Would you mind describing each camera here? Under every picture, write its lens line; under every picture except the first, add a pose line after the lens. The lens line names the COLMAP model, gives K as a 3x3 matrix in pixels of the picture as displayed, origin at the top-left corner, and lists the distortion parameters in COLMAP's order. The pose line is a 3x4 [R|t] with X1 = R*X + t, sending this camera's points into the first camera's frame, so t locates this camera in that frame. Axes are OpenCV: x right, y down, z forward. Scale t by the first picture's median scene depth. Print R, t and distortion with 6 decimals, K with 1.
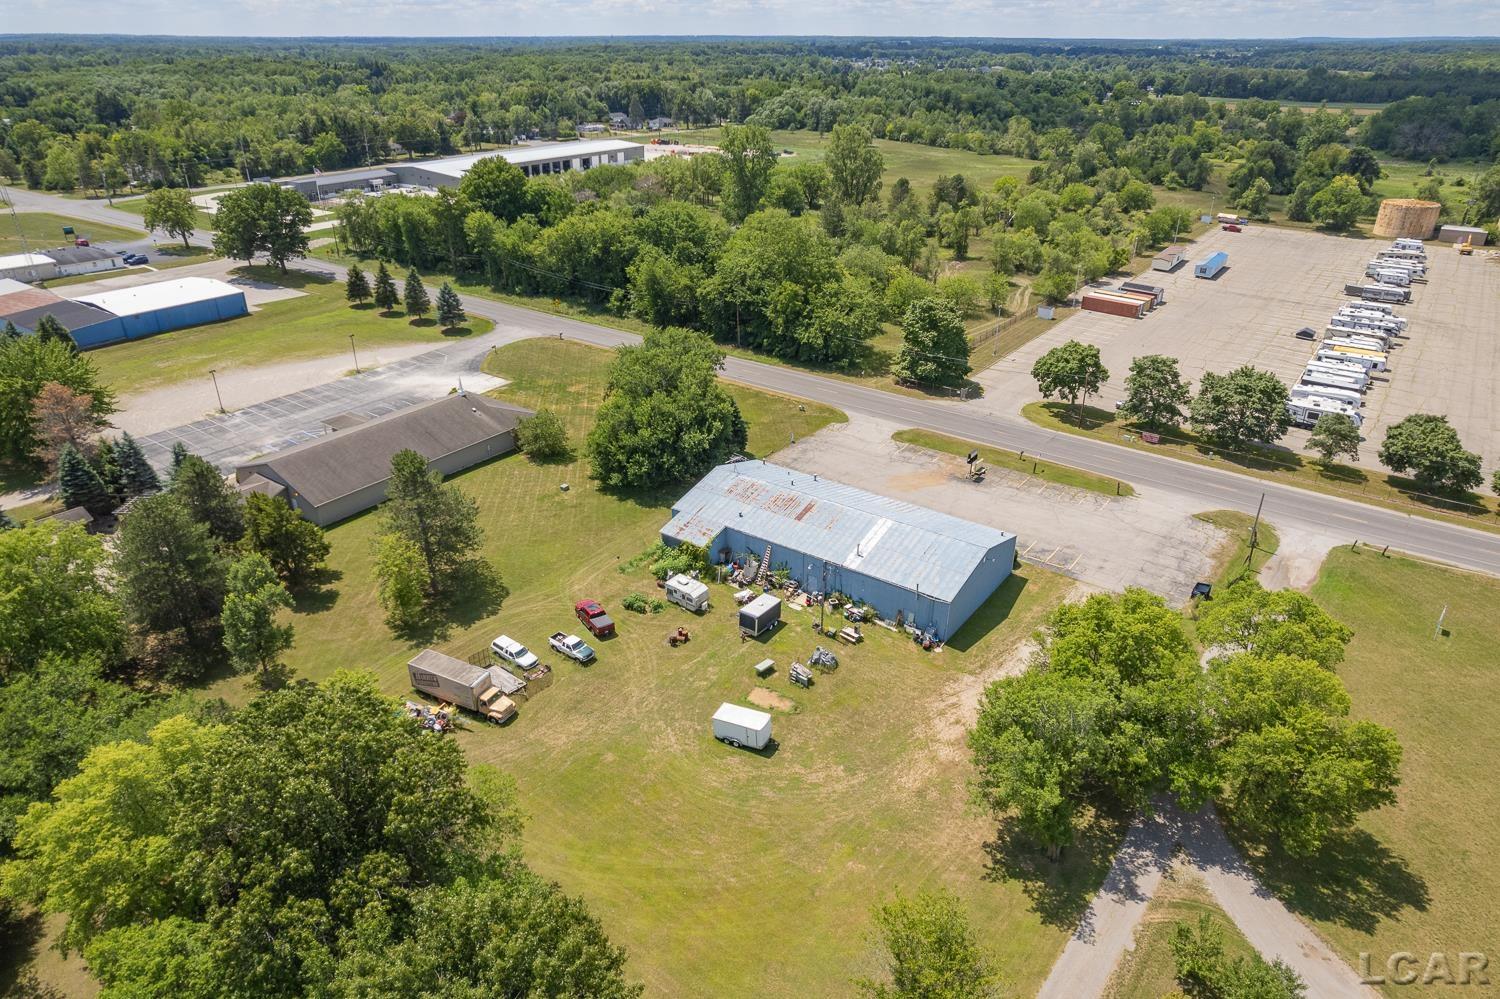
lens RADIAL K [[963.7, 0, 753.4], [0, 963.7, 498.9], [0, 0, 1]] dist [-0.077893, 0.076923]
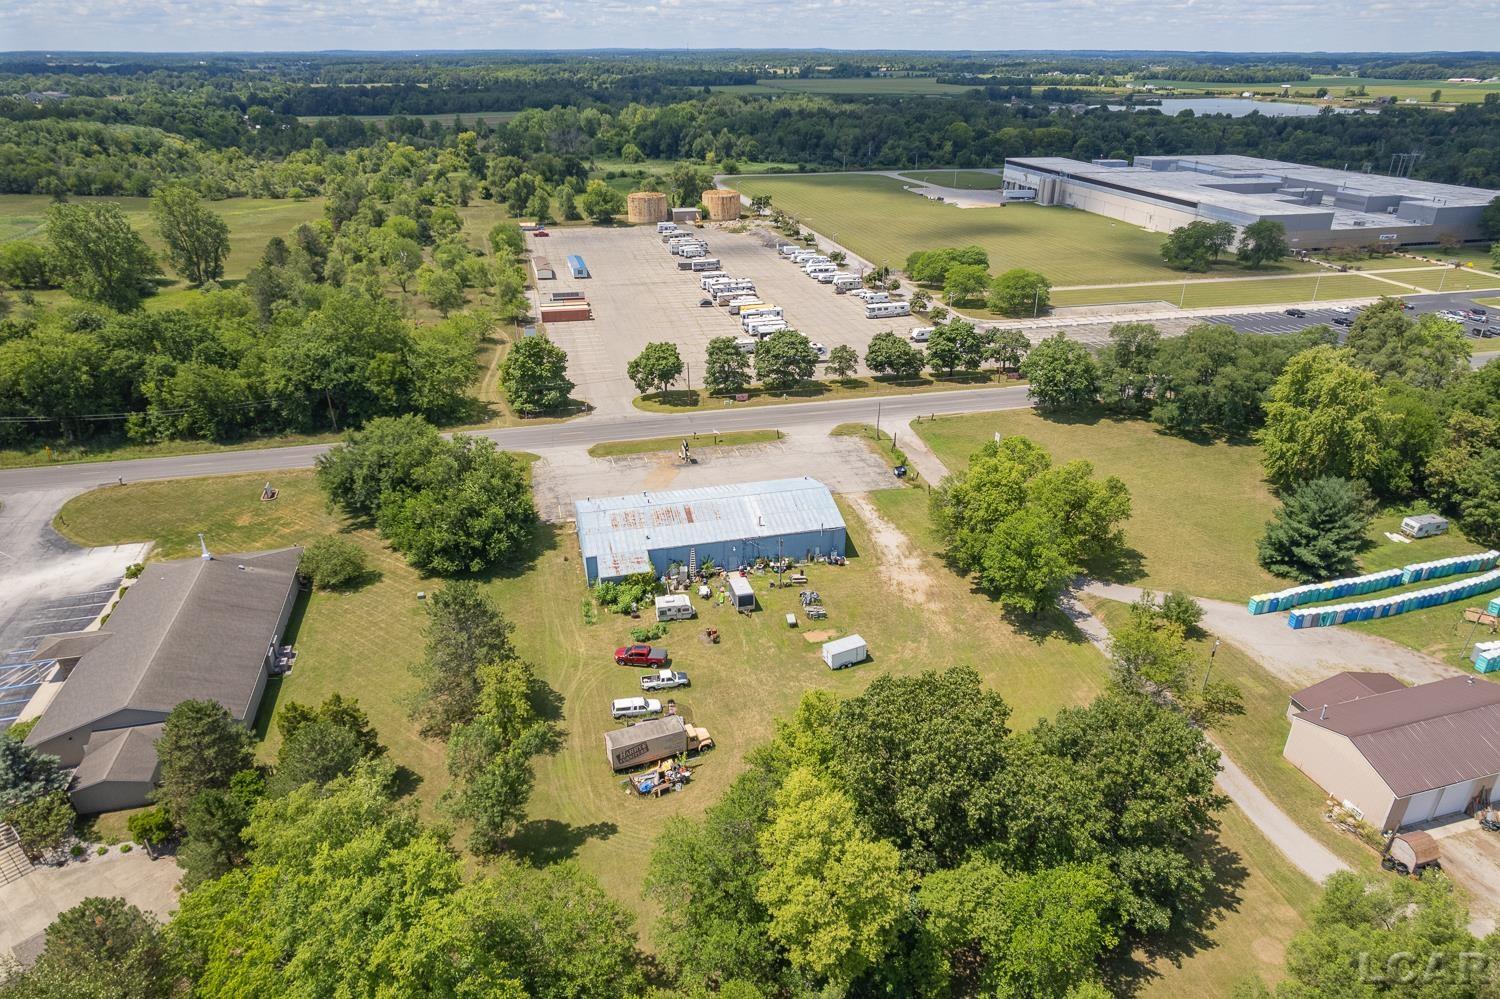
lens RADIAL K [[963.7, 0, 753.4], [0, 963.7, 498.9], [0, 0, 1]] dist [-0.077893, 0.076923]
pose [[0.644317, -0.330560, 0.689627, -0.573777], [0.337597, 0.932080, 0.131359, -0.109122], [-0.686209, 0.148179, 0.712151, 0.063192]]
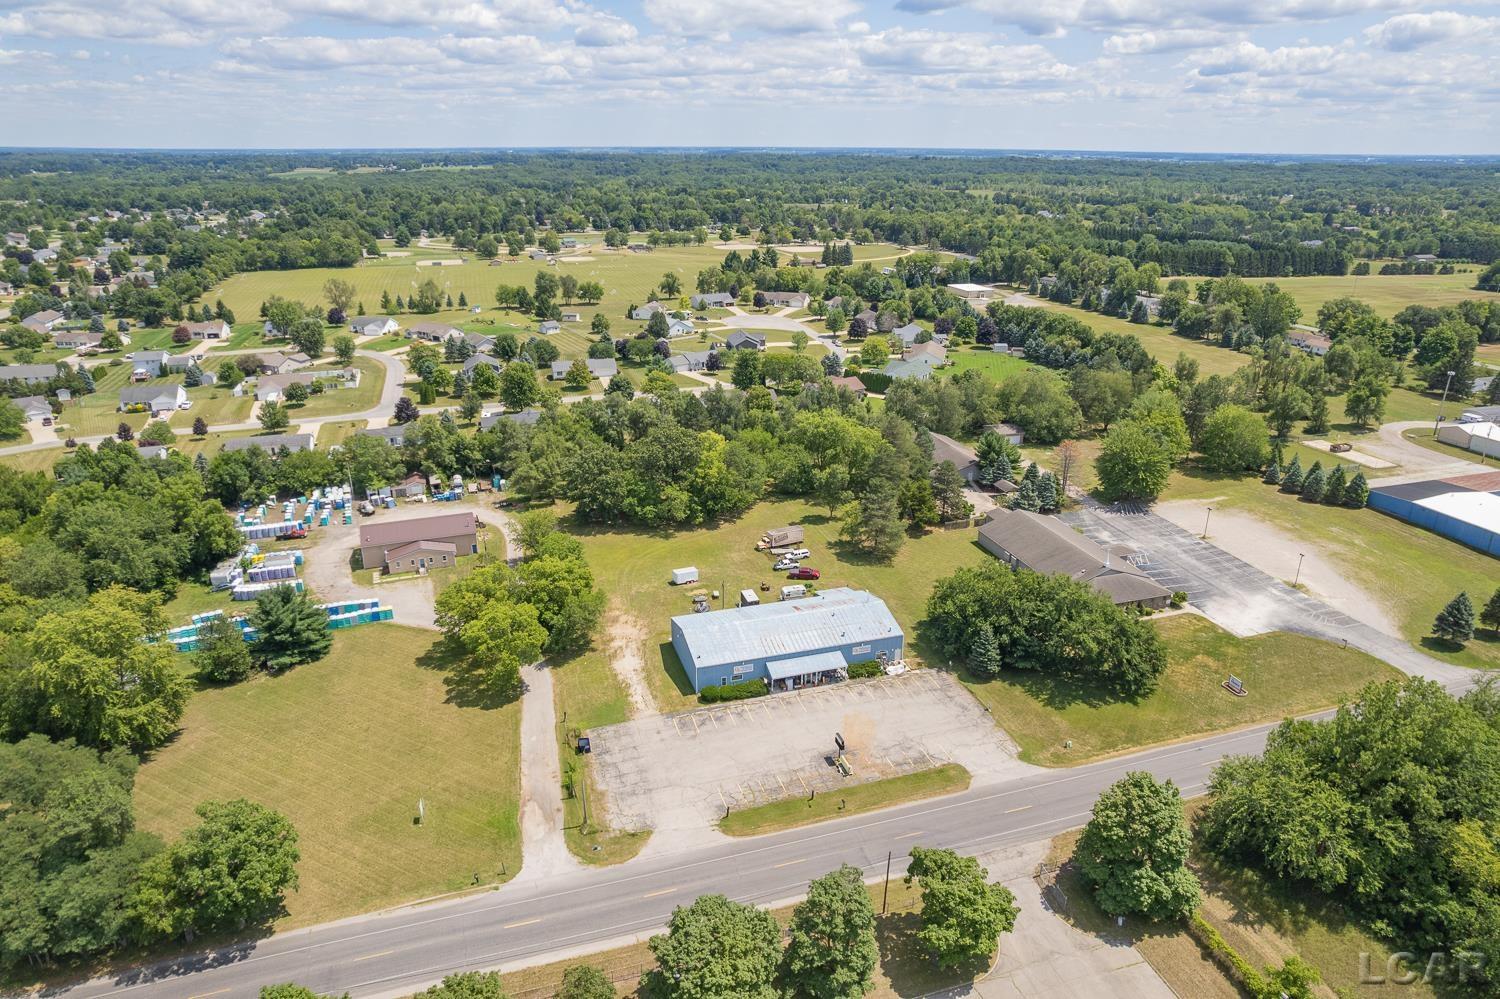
lens RADIAL K [[955.7, 0, 750.8], [0, 955.7, 529.7], [0, 0, 1]] dist [-0.070150, 0.070414]
pose [[-0.599215, 0.296271, -0.743751, 0.934007], [-0.357048, 0.732602, 0.579492, -0.731757], [0.716560, 0.612795, -0.333203, 1.091543]]
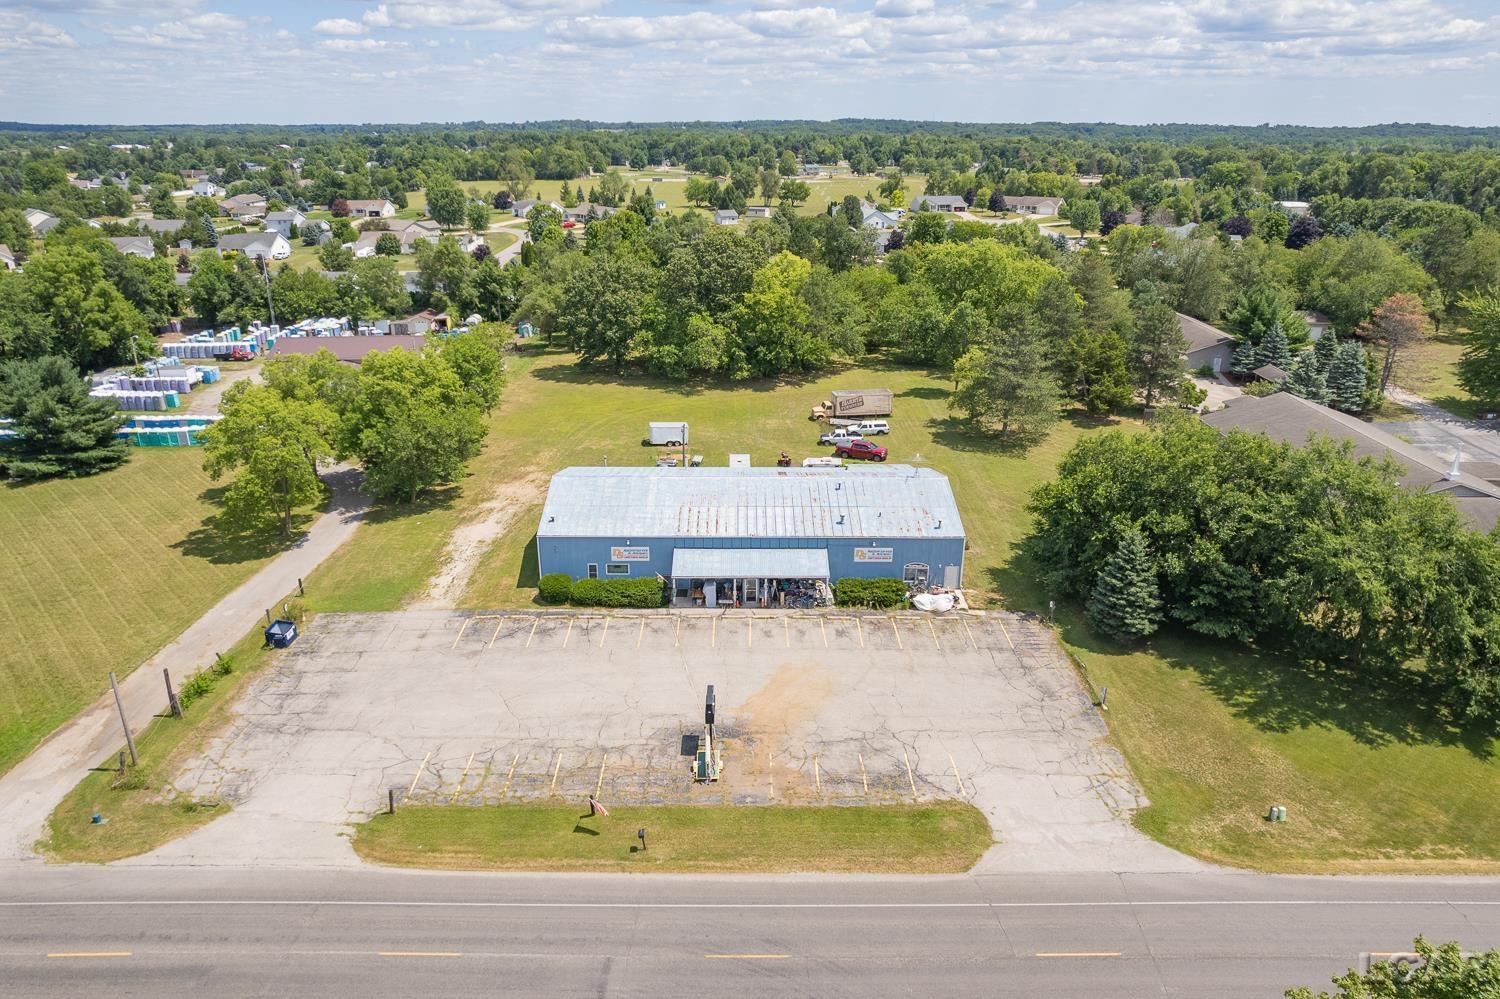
lens RADIAL K [[1000.9, 0, 723.3], [0, 1000.9, 502.9], [0, 0, 1]] dist [-0.075239, 0.084820]
pose [[-0.821354, 0.199421, -0.534424, 0.442054], [-0.253627, 0.711515, 0.655301, -0.409978], [0.510931, 0.673778, -0.533827, 1.150451]]
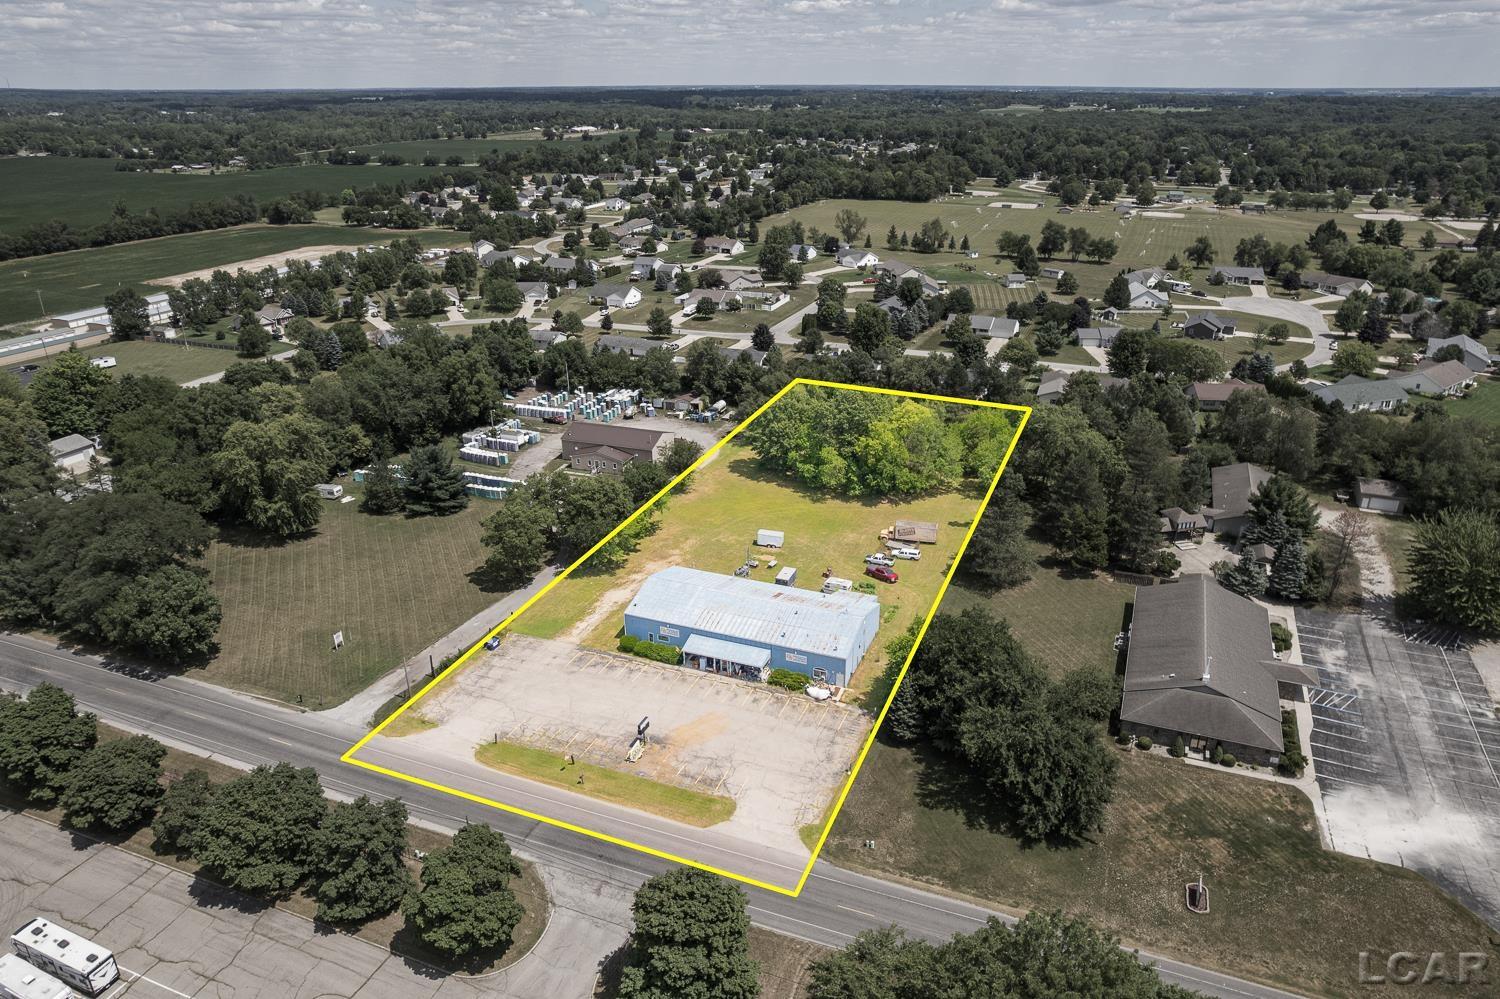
lens RADIAL K [[1010.2, 0, 753.4], [0, 1010.2, 502.4], [0, 0, 1]] dist [-0.066575, 0.057637]
pose [[-0.972939, 0.087217, -0.213969, 0.304782], [-0.103697, 0.662720, 0.741653, -0.900852], [0.206487, 0.743771, -0.635742, 1.435573]]
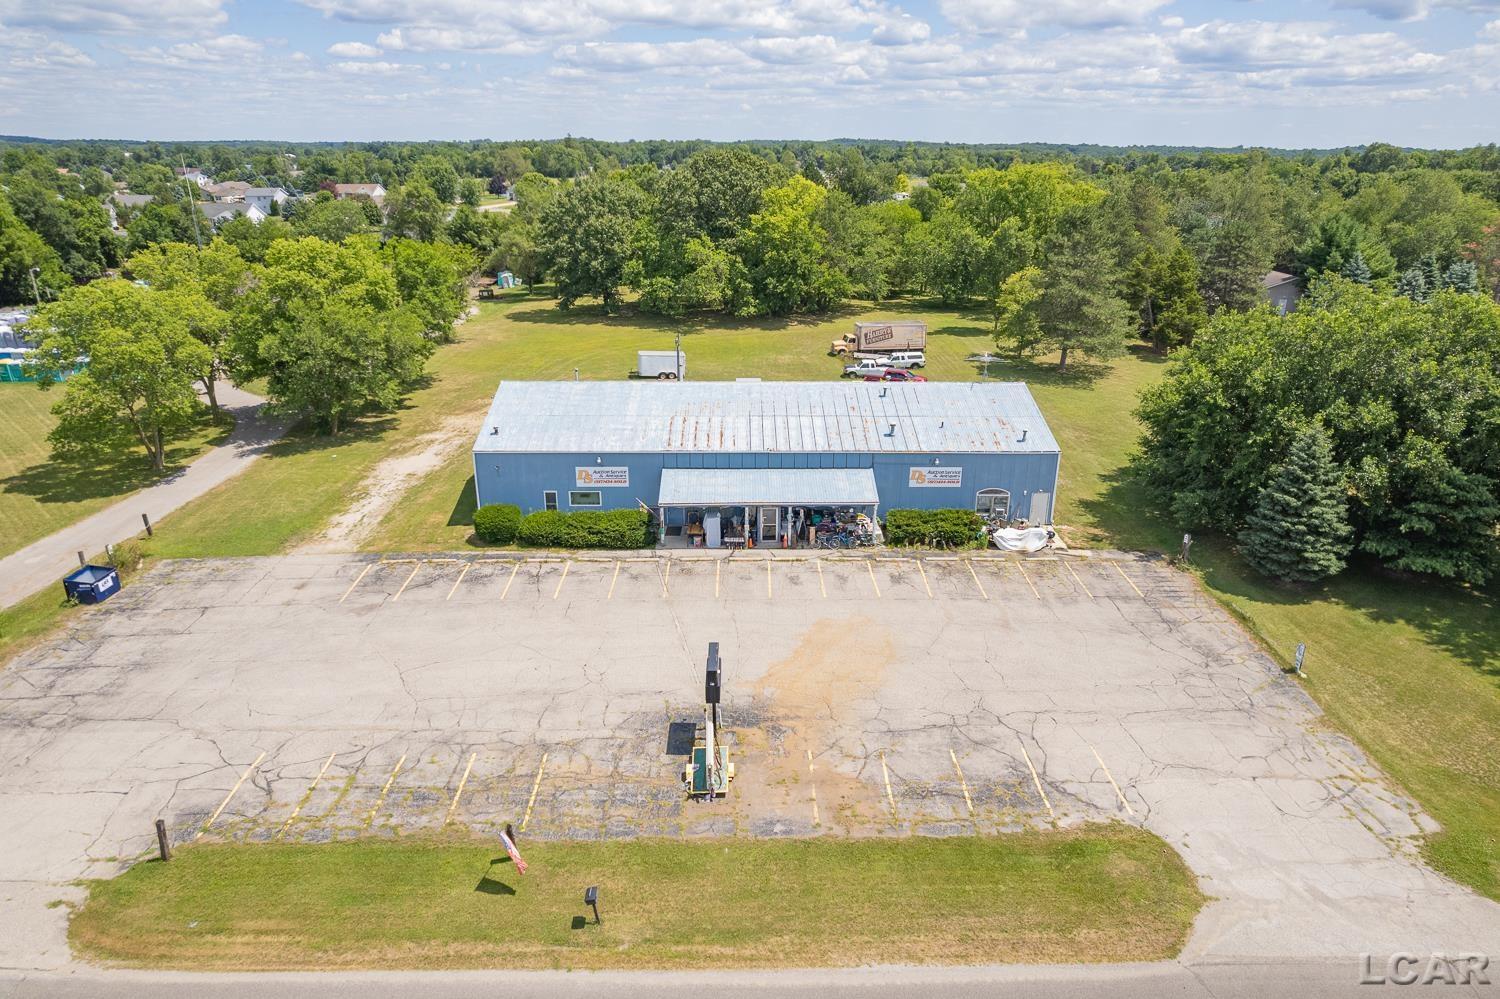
lens RADIAL K [[963.7, 0, 753.4], [0, 963.7, 498.9], [0, 0, 1]] dist [-0.077893, 0.076923]
pose [[-0.804006, 0.194905, -0.561771, 0.356392], [-0.271321, 0.720421, 0.638263, -0.257122], [0.529112, 0.665587, -0.526341, 1.083147]]
